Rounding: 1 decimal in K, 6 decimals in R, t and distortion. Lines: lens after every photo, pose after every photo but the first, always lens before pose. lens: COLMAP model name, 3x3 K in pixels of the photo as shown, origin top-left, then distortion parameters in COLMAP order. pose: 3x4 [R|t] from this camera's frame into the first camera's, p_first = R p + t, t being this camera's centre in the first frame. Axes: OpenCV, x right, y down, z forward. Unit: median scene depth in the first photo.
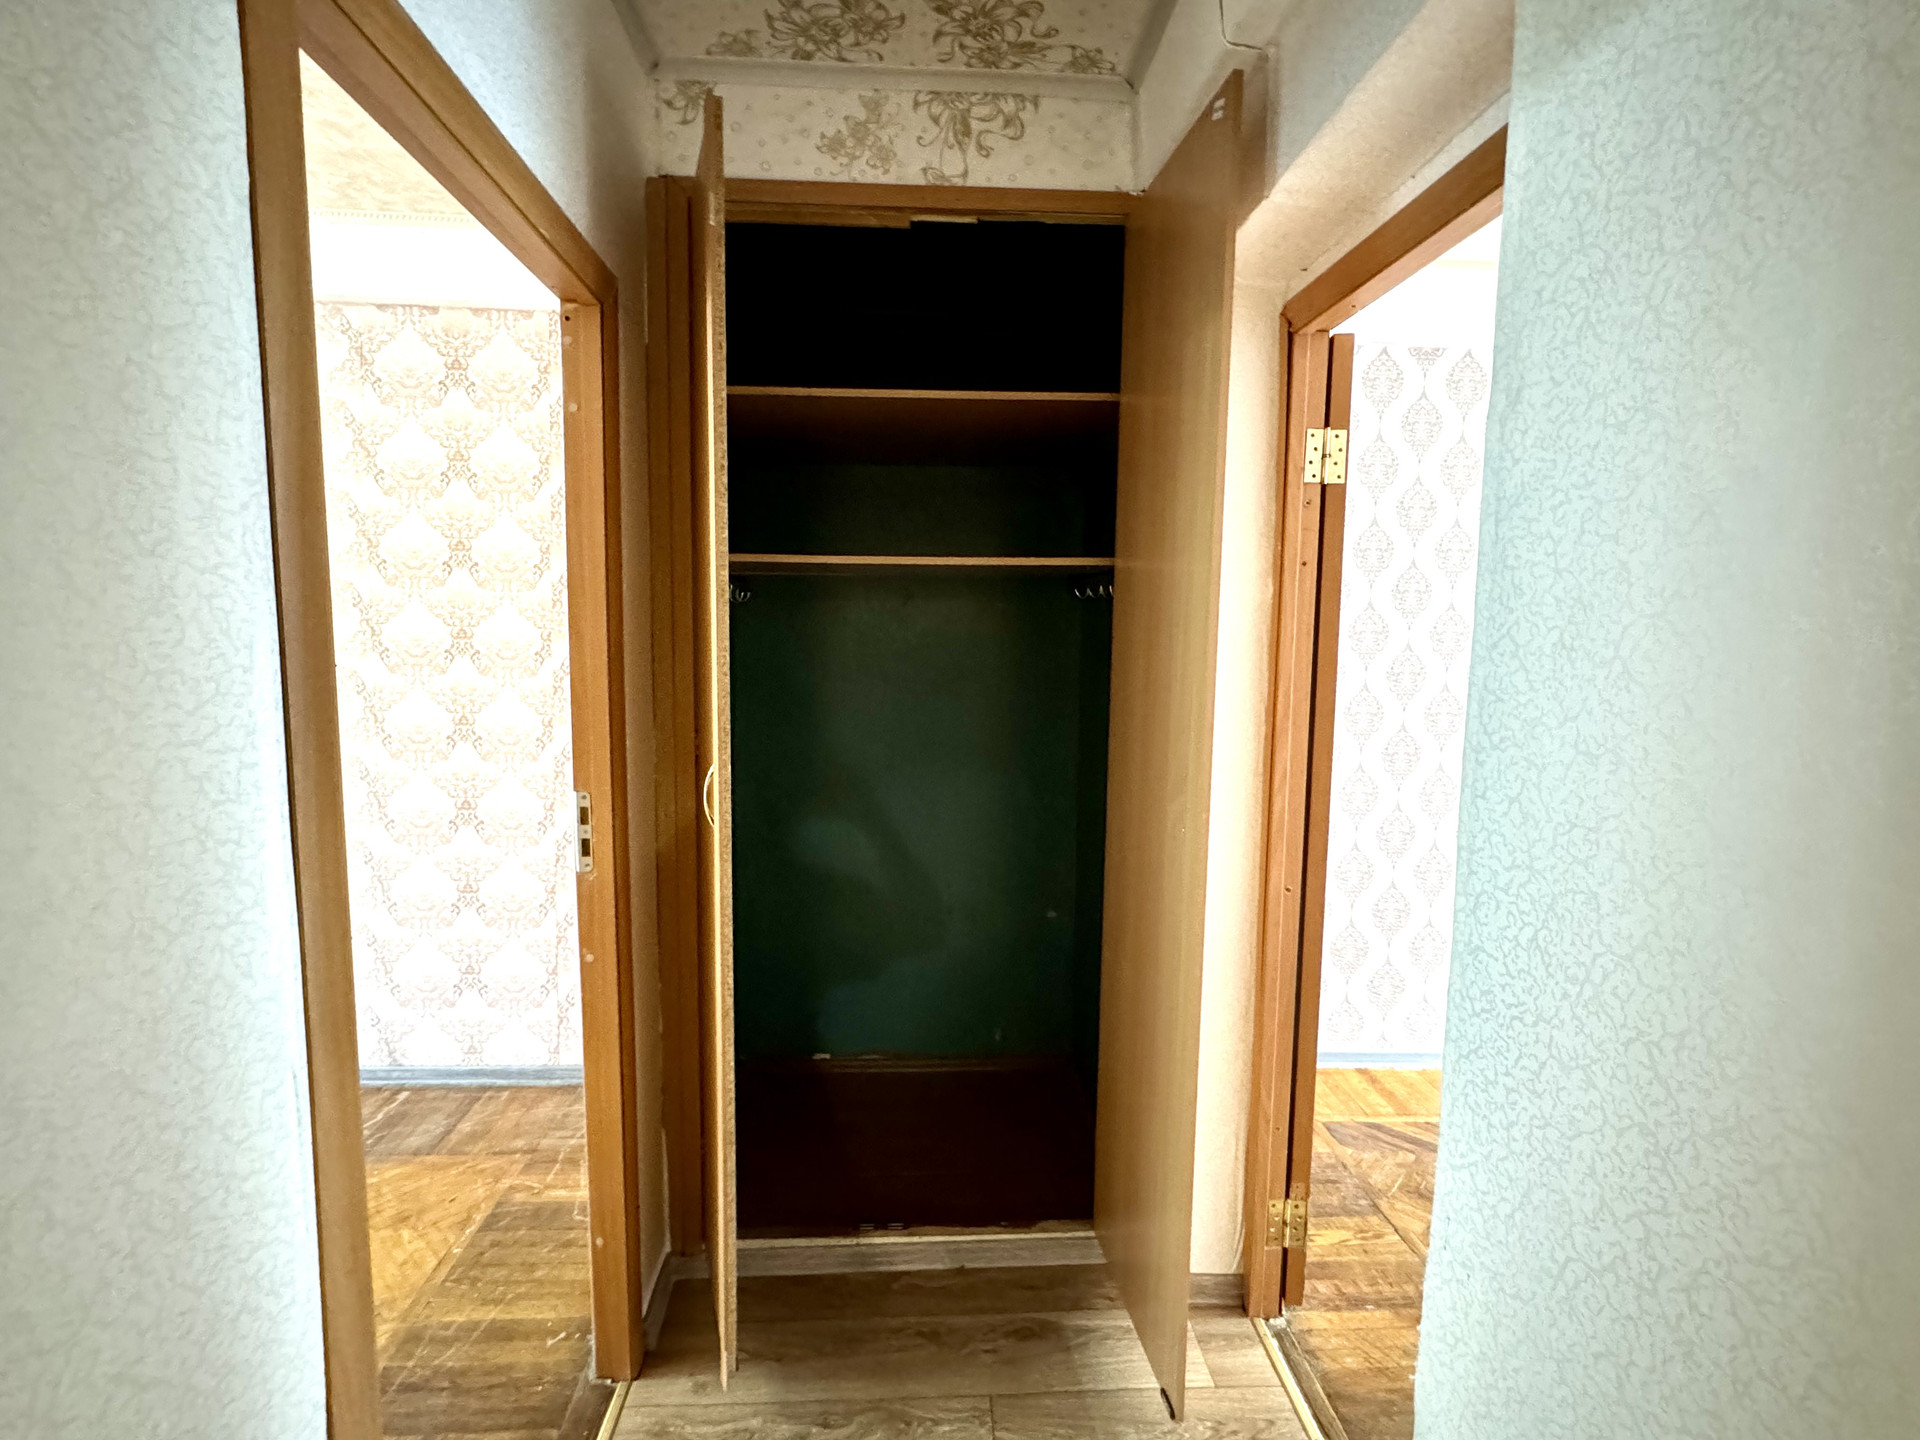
lens RADIAL K [[887.7, 0, 952.3], [0, 887.7, 720.2], [0, 0, 1]] dist [-0.001609, 0.000081]
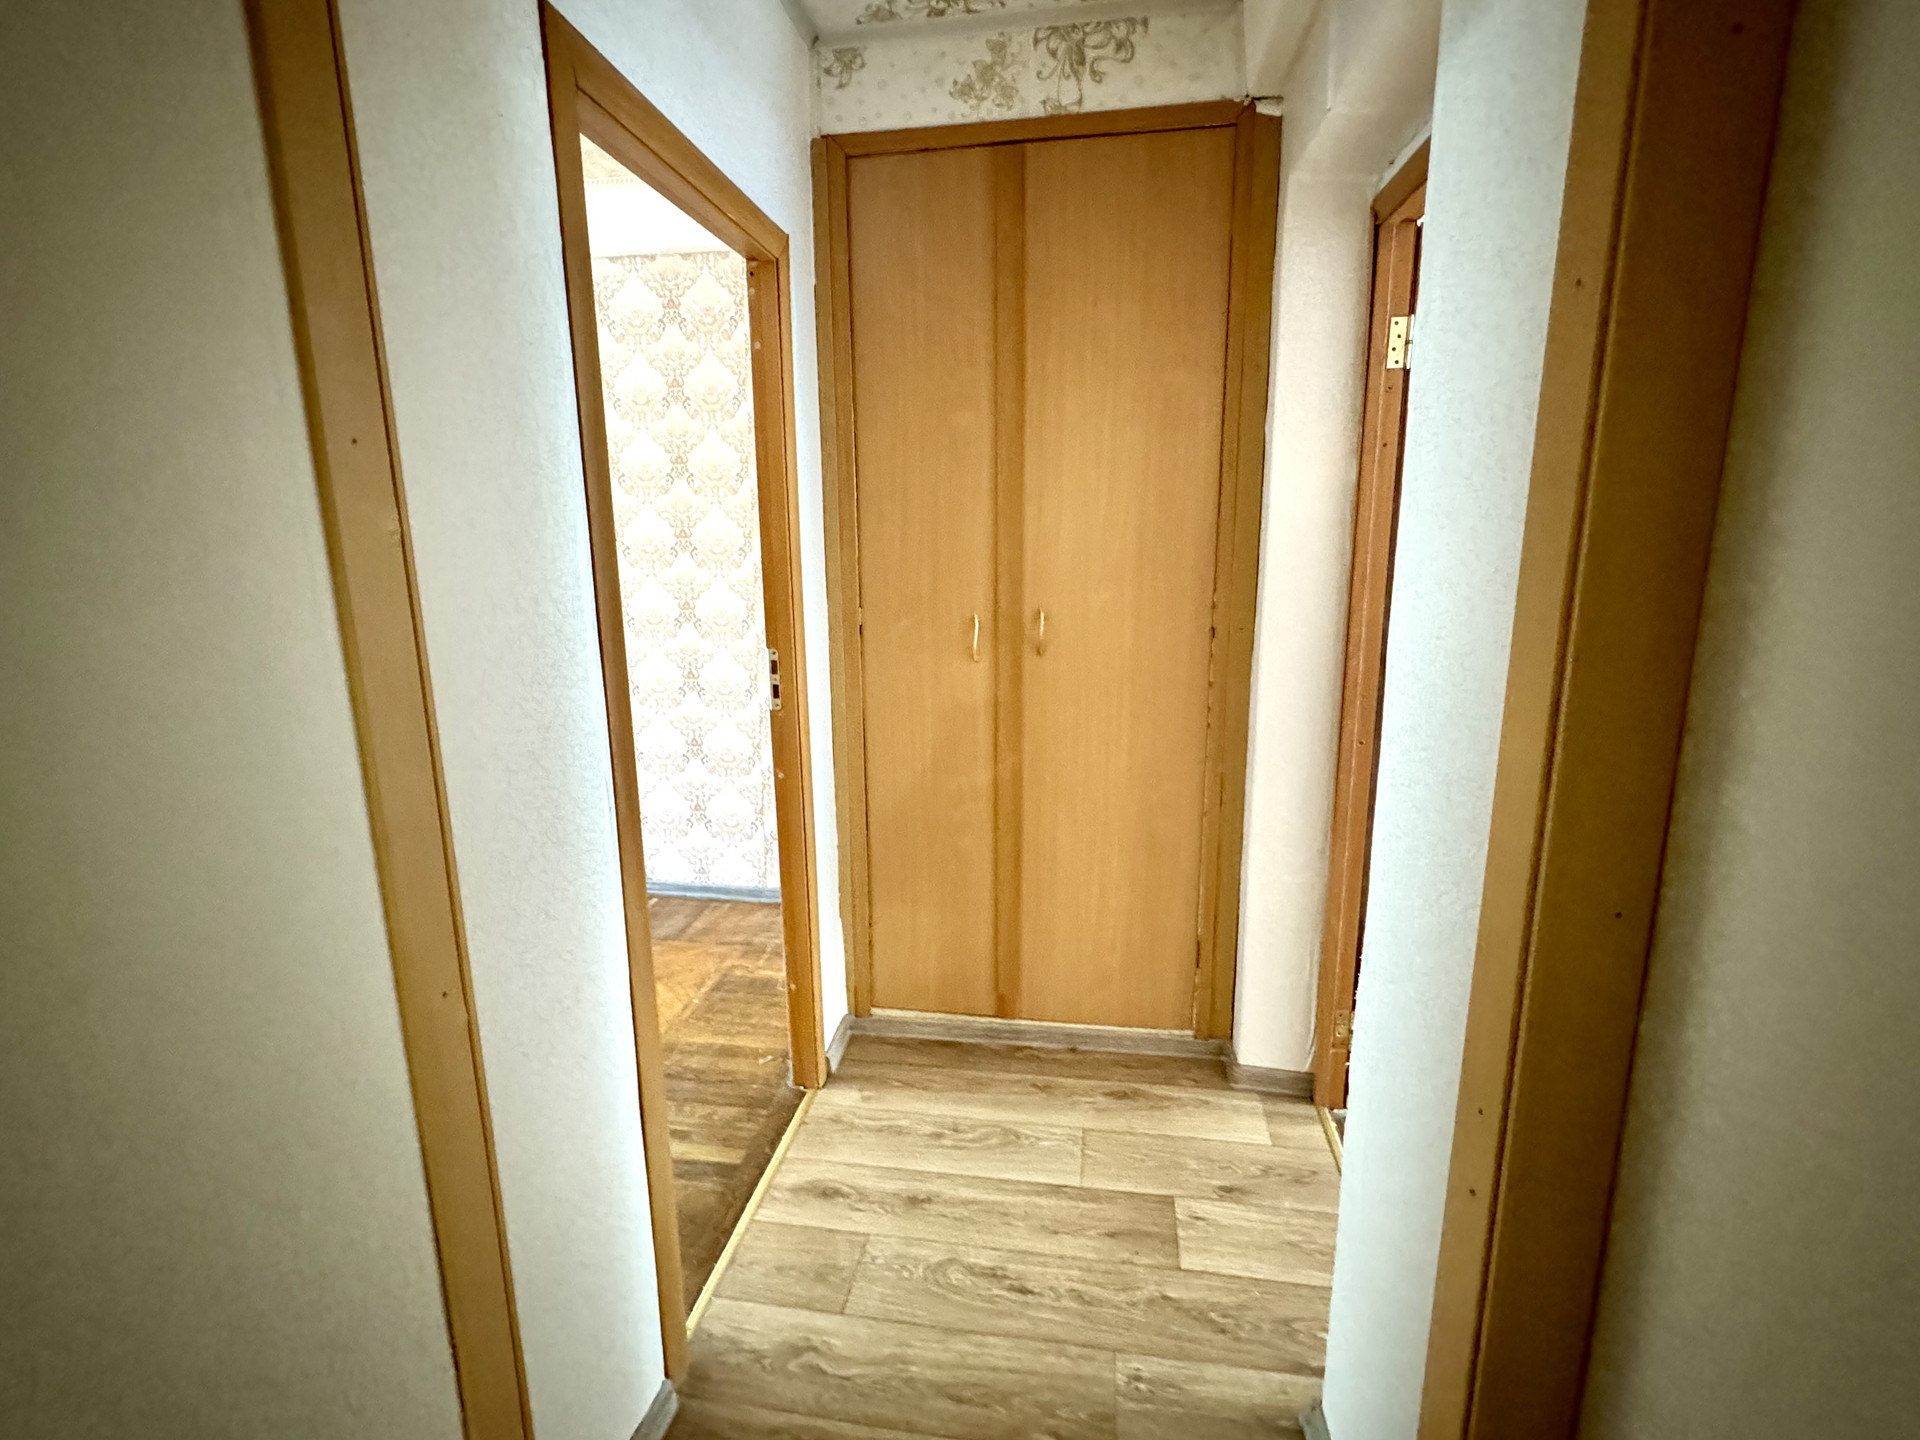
lens RADIAL K [[887.7, 0, 948.3], [0, 887.7, 719.1], [0, 0, 1]] dist [-0.001609, 0.000081]
pose [[0.976600, 0.021449, -0.213991, 0.108922], [0.002029, 0.994051, 0.108895, 0.037851], [0.215053, -0.106781, 0.970747, -0.207499]]
